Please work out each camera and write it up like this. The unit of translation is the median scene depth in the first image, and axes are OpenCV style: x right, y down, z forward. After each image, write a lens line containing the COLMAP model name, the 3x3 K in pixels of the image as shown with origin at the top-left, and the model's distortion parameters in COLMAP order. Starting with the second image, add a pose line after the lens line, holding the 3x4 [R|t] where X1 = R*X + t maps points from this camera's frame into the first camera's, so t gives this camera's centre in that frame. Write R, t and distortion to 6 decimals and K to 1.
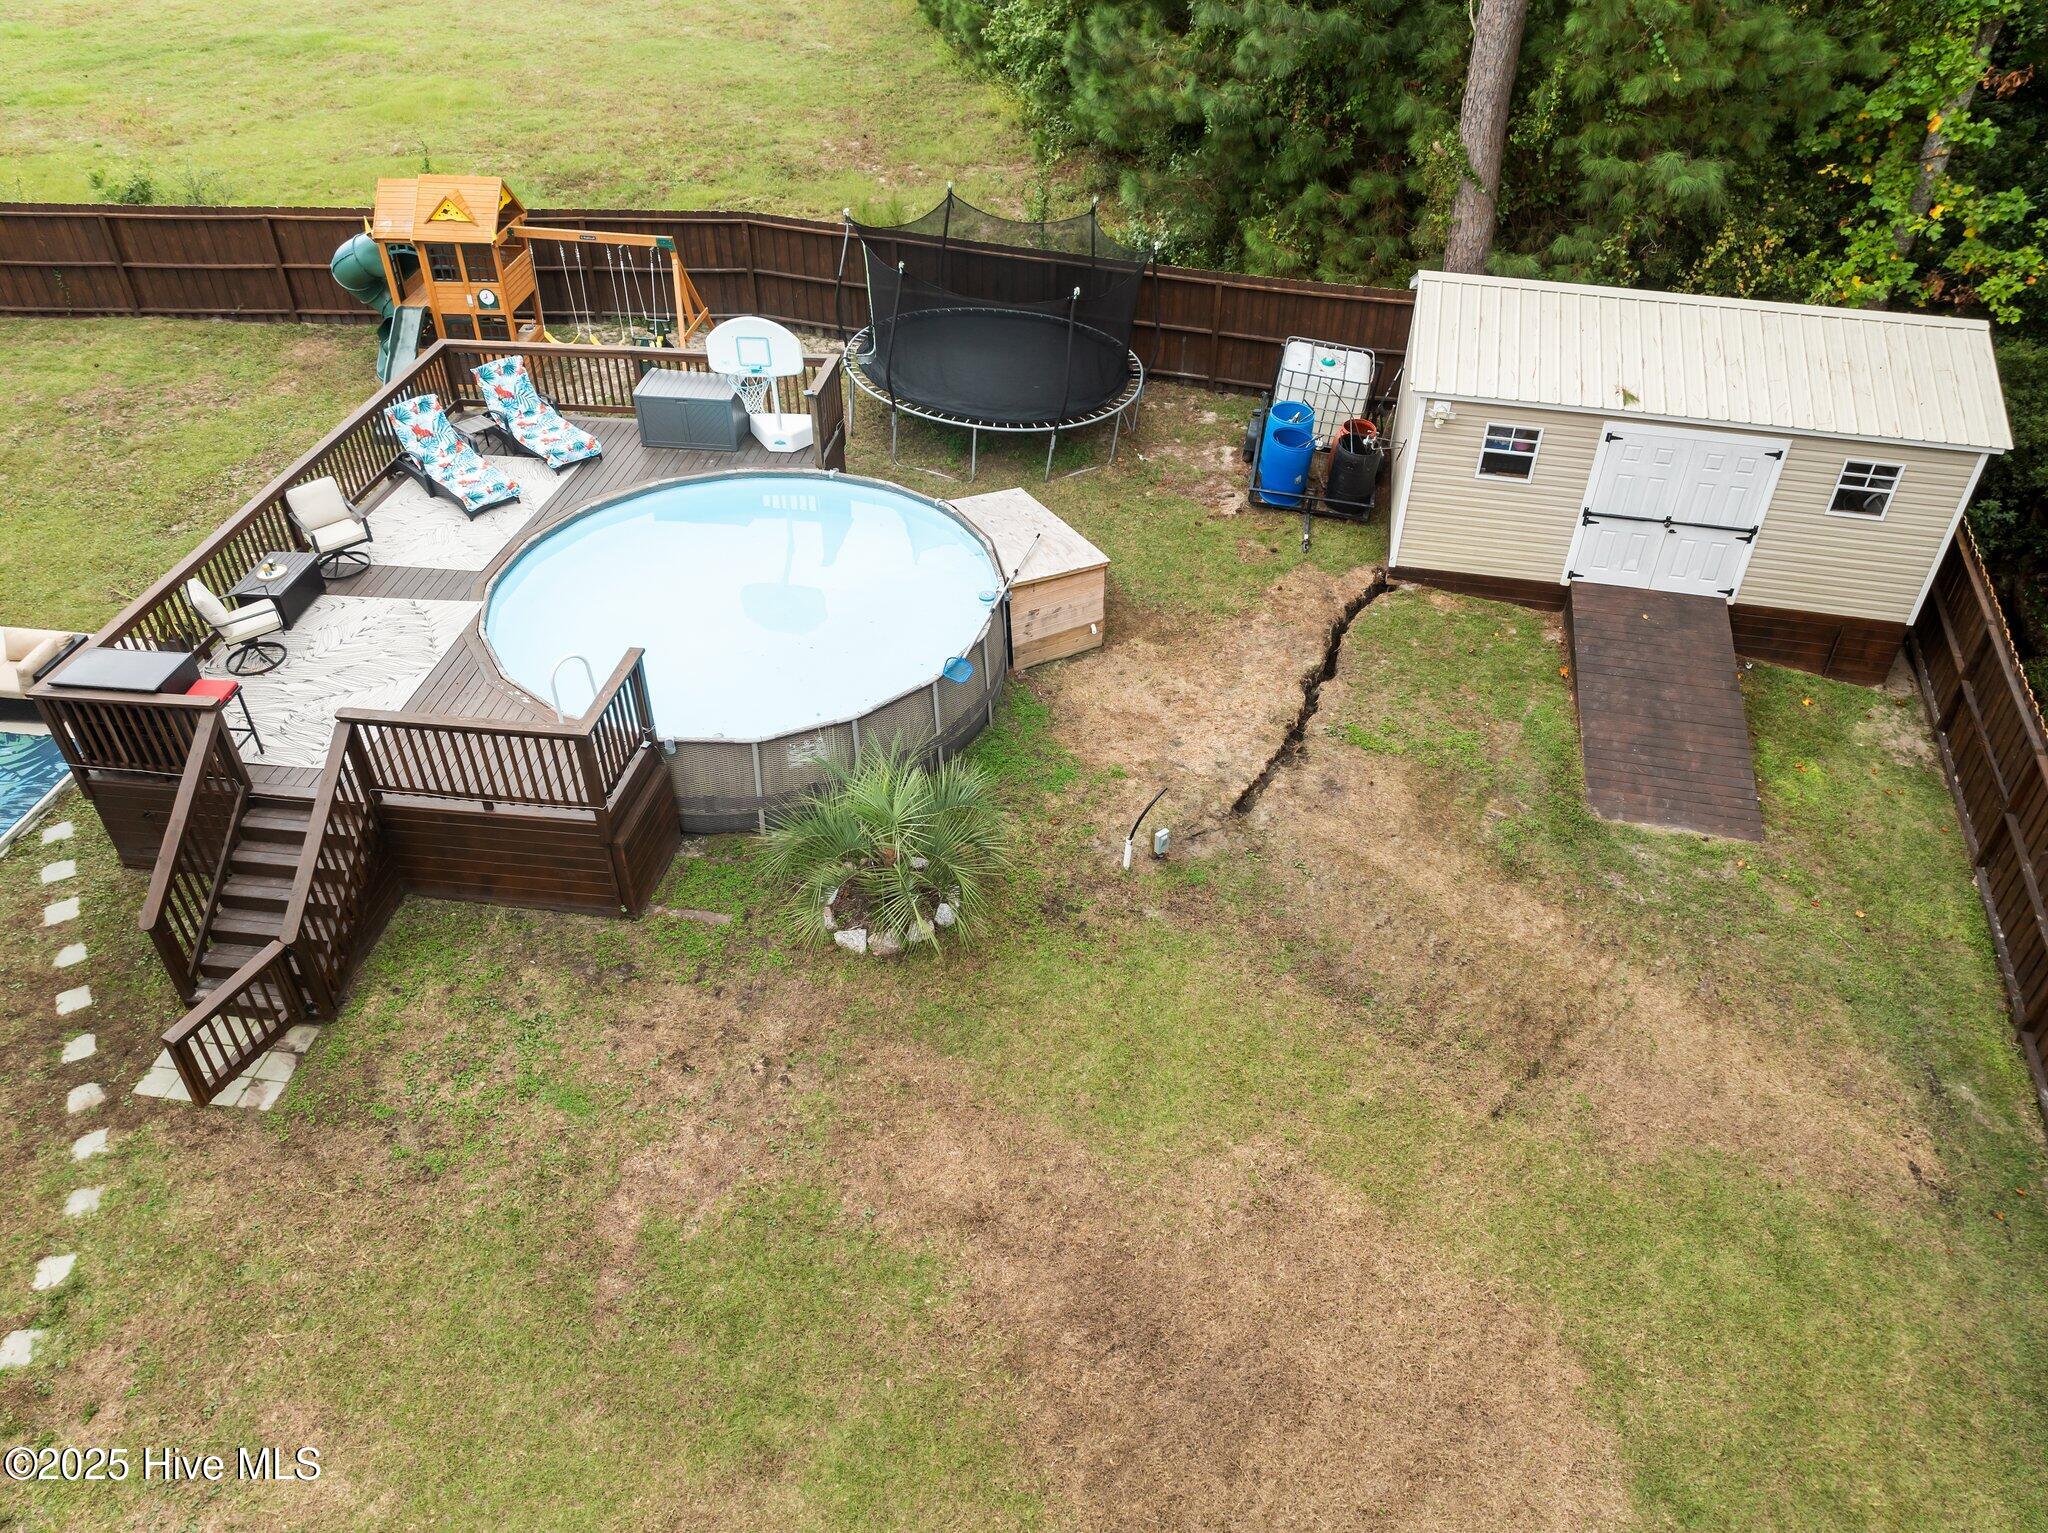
lens RADIAL K [[1437.8, 0, 1024.8], [0, 1437.8, 765.1], [0, 0, 1]] dist [-0.050451, 0.022625]
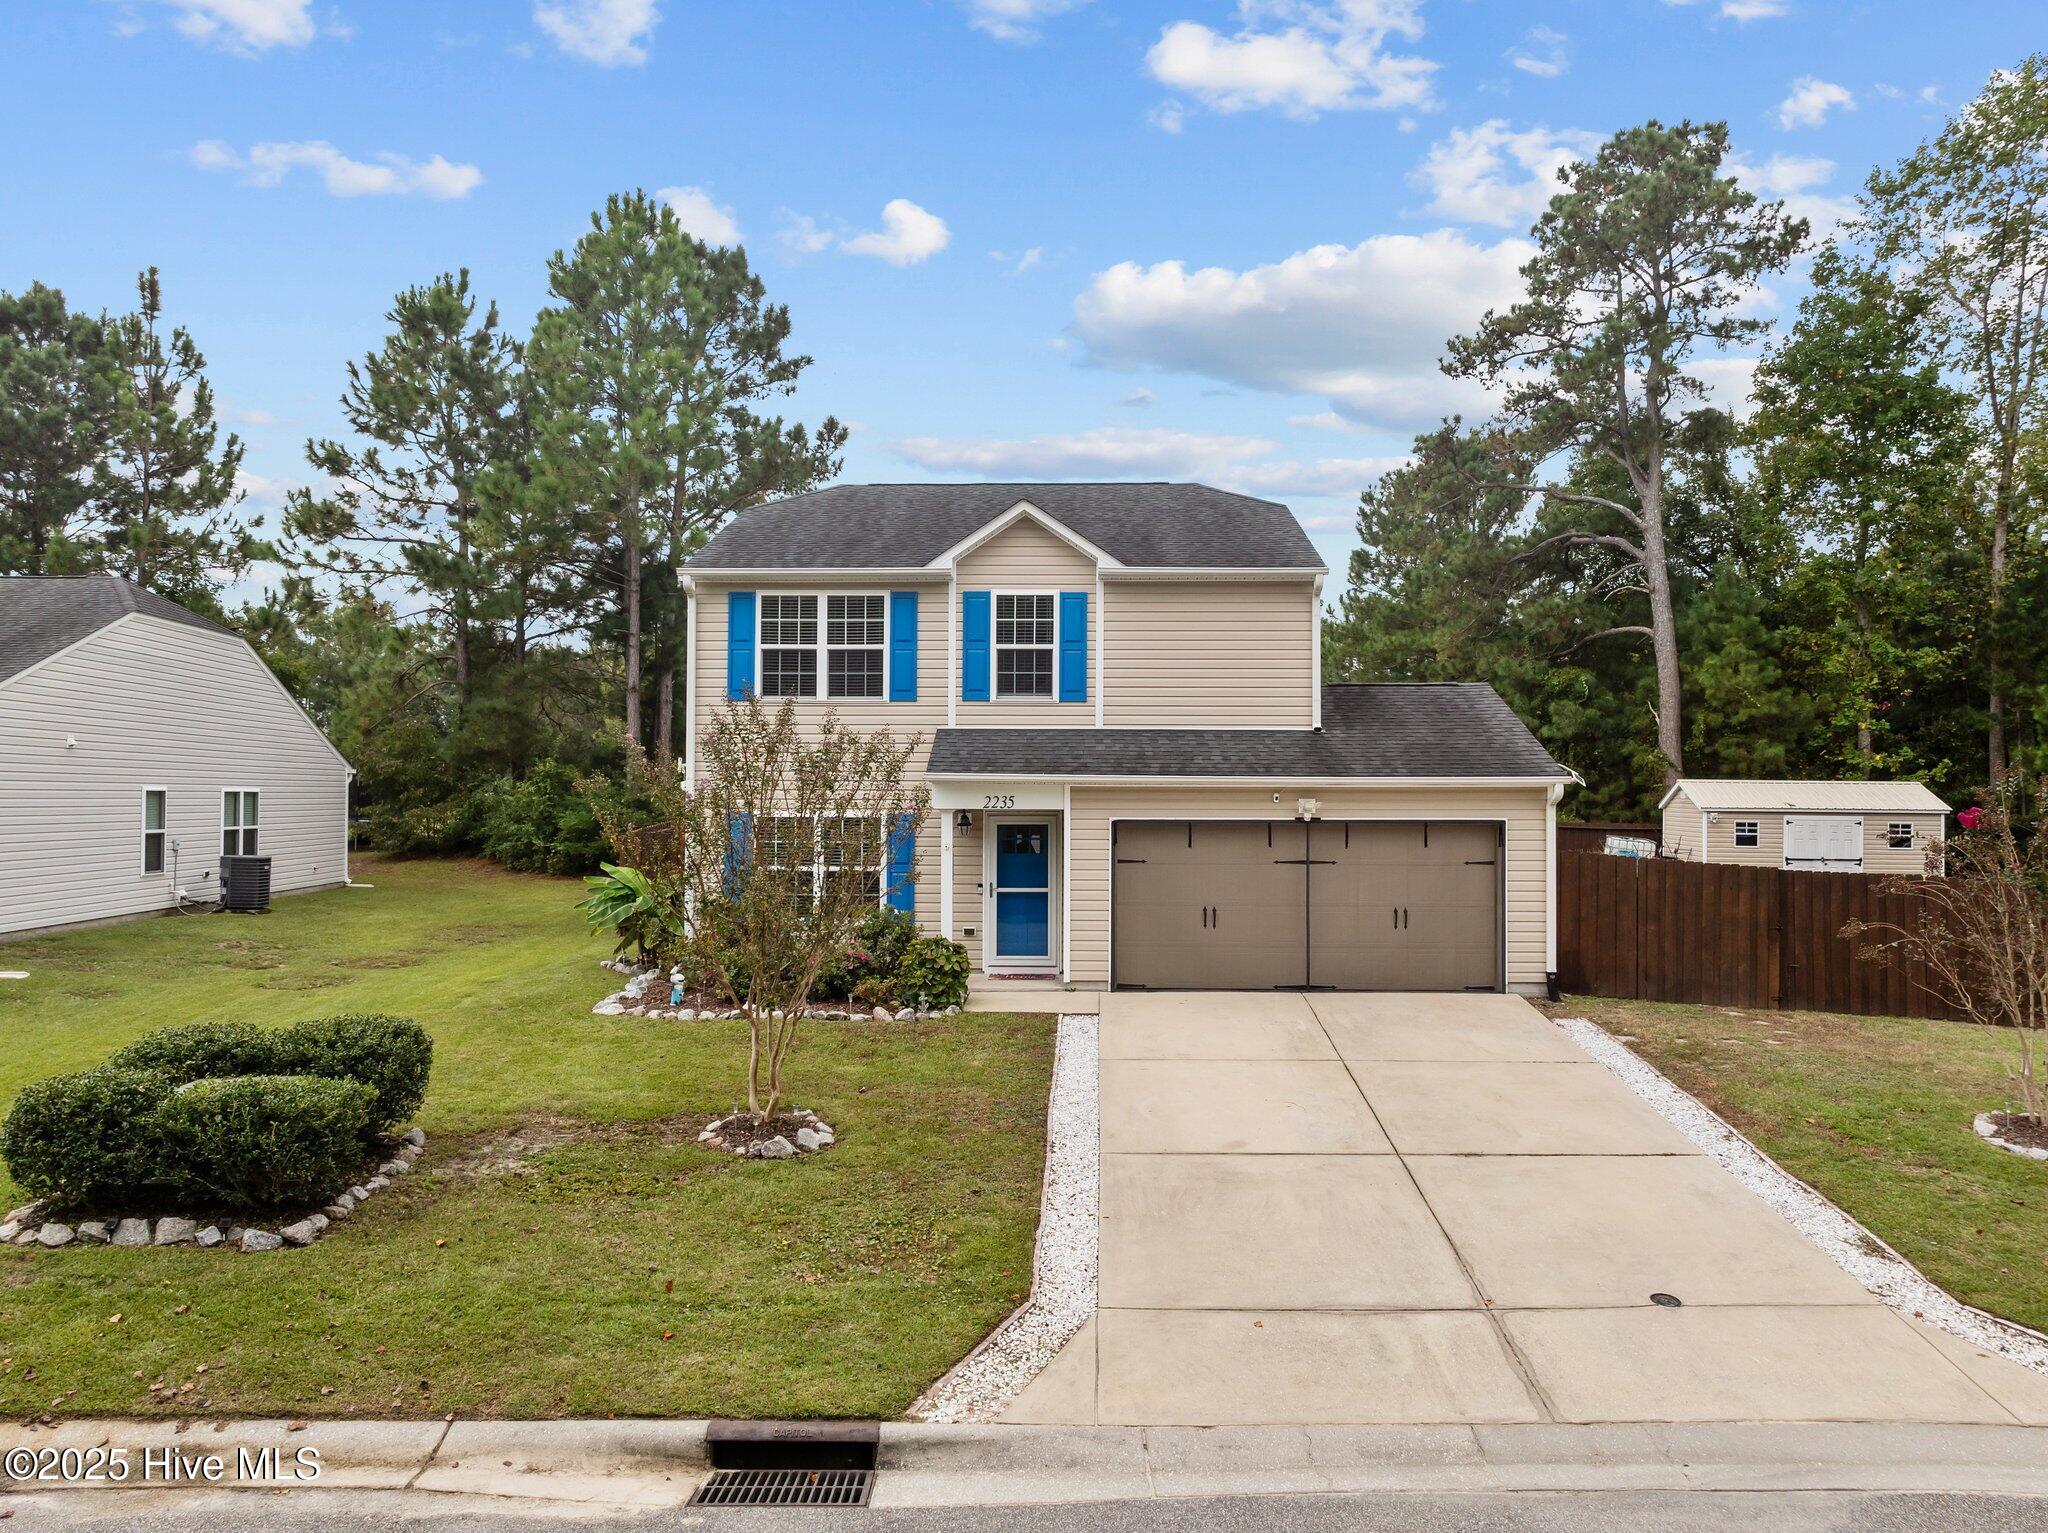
lens RADIAL K [[1441.5, 0, 1035.1], [0, 1441.5, 760.0], [0, 0, 1]] dist [-0.032735, -0.003644]
pose [[0.996221, 0.003016, 0.086803, -1.002102], [0.052540, 0.774889, -0.629910, 1.079024], [-0.069163, 0.632090, 0.771803, -0.767729]]
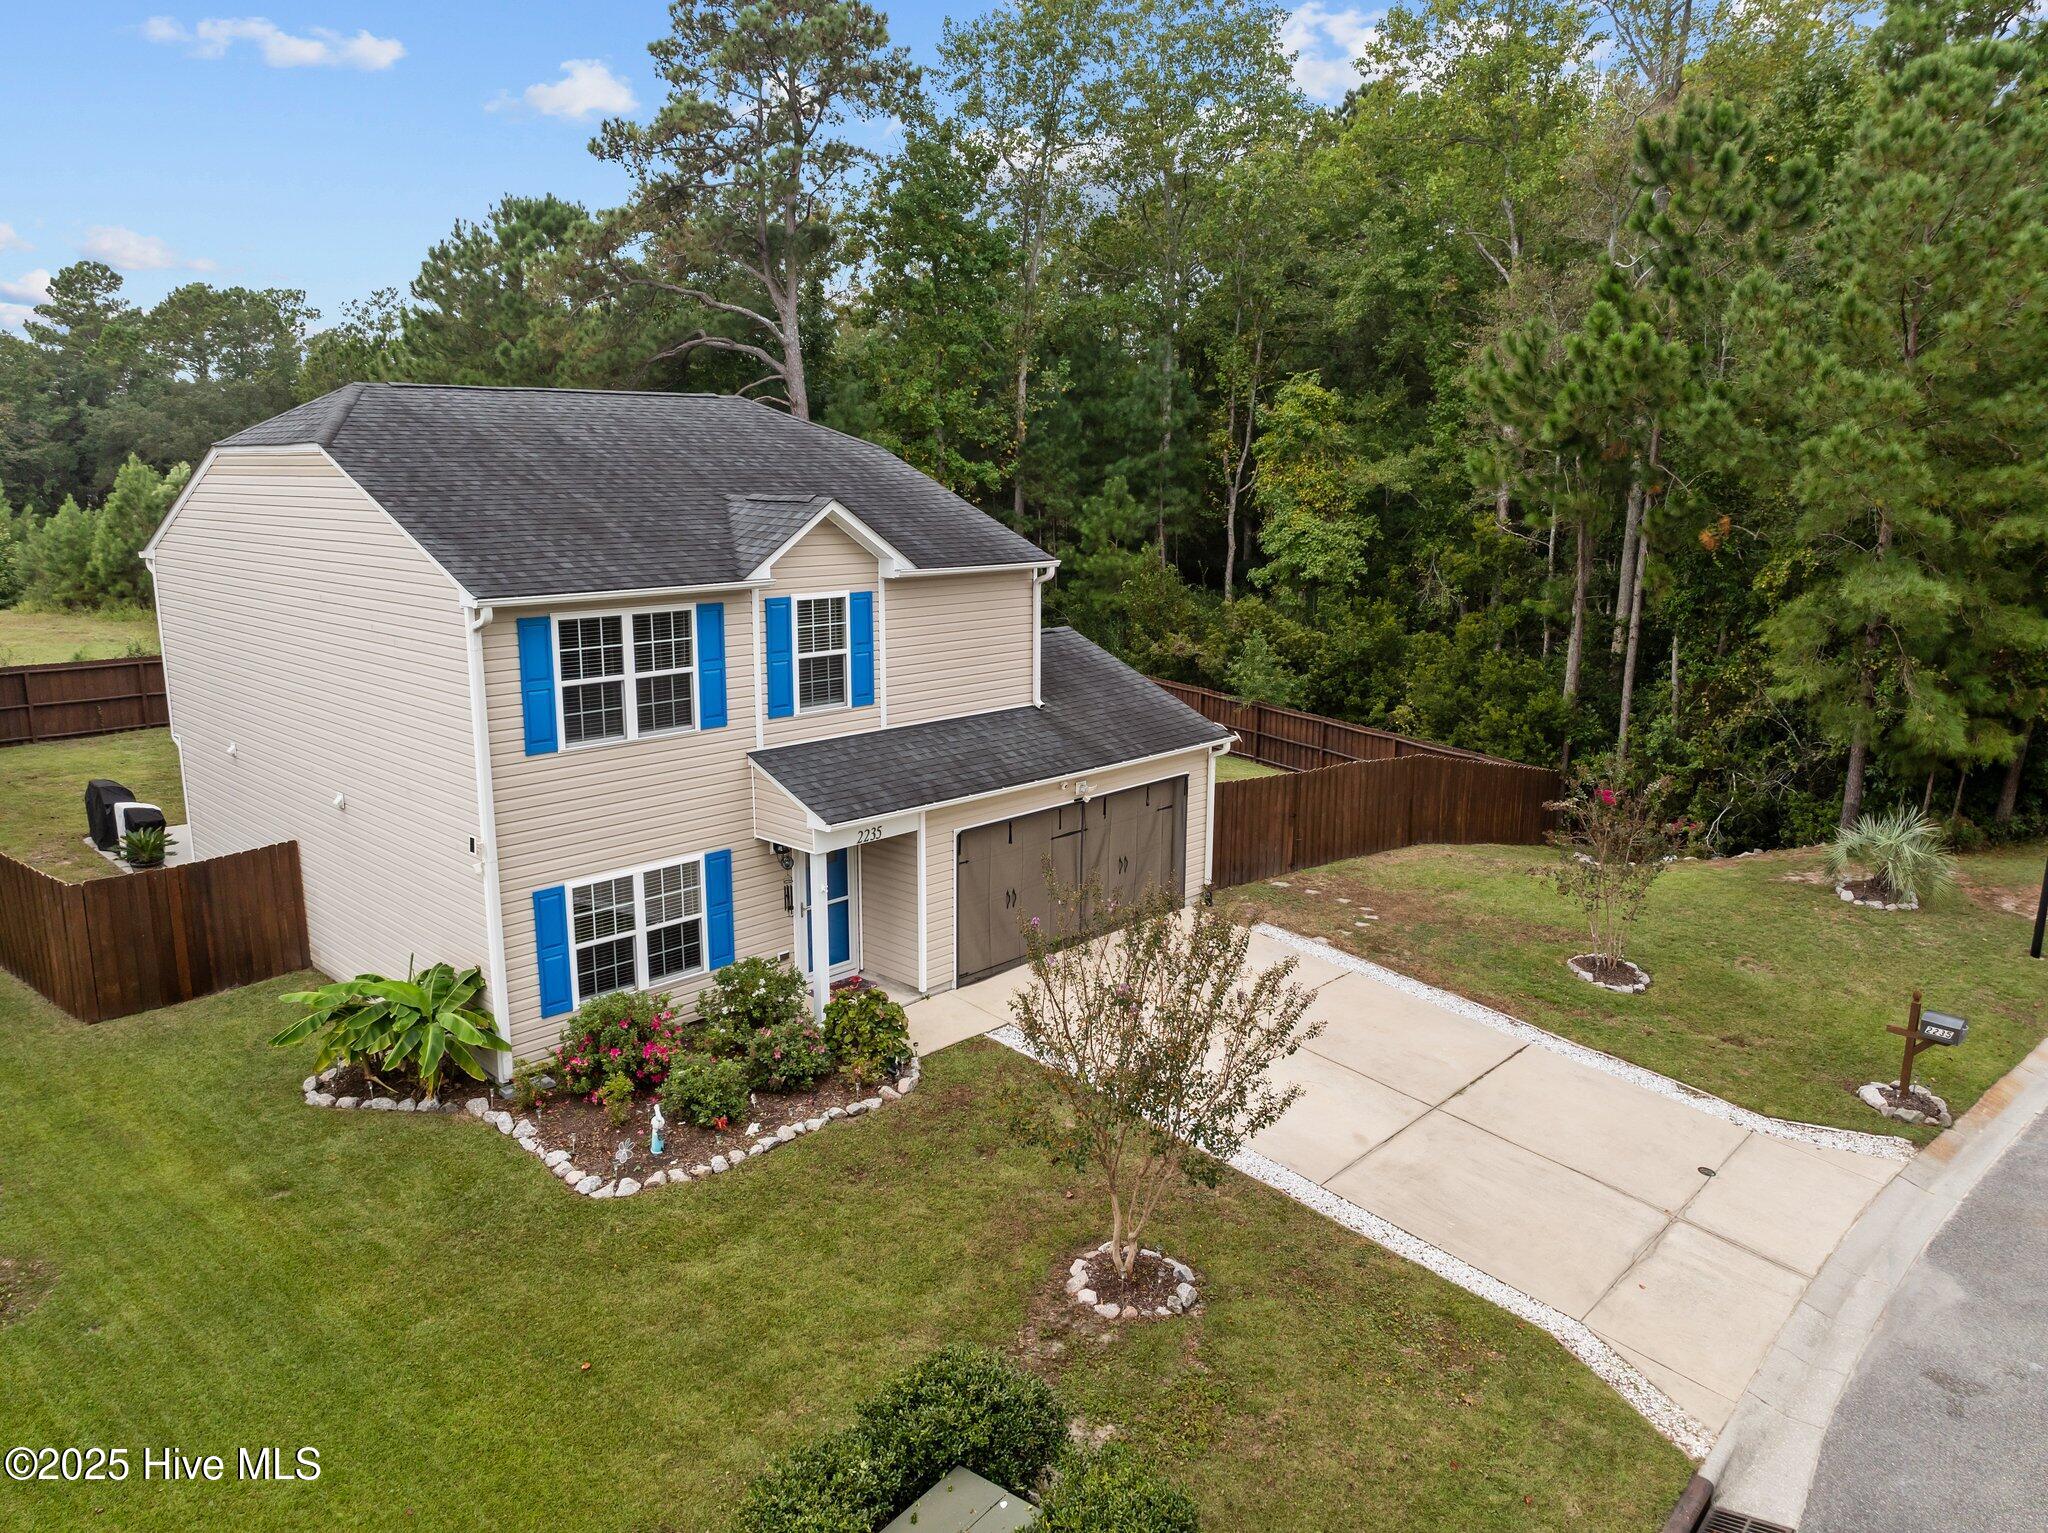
lens RADIAL K [[1431.8, 0, 1023.8], [0, 1431.8, 761.9], [0, 0, 1]] dist [-0.038961, 0.010946]
pose [[0.603237, -0.164099, 0.780498, -1.687717], [0.486996, 0.850777, -0.197518, 0.625079], [-0.631617, 0.499249, 0.593136, -0.622081]]
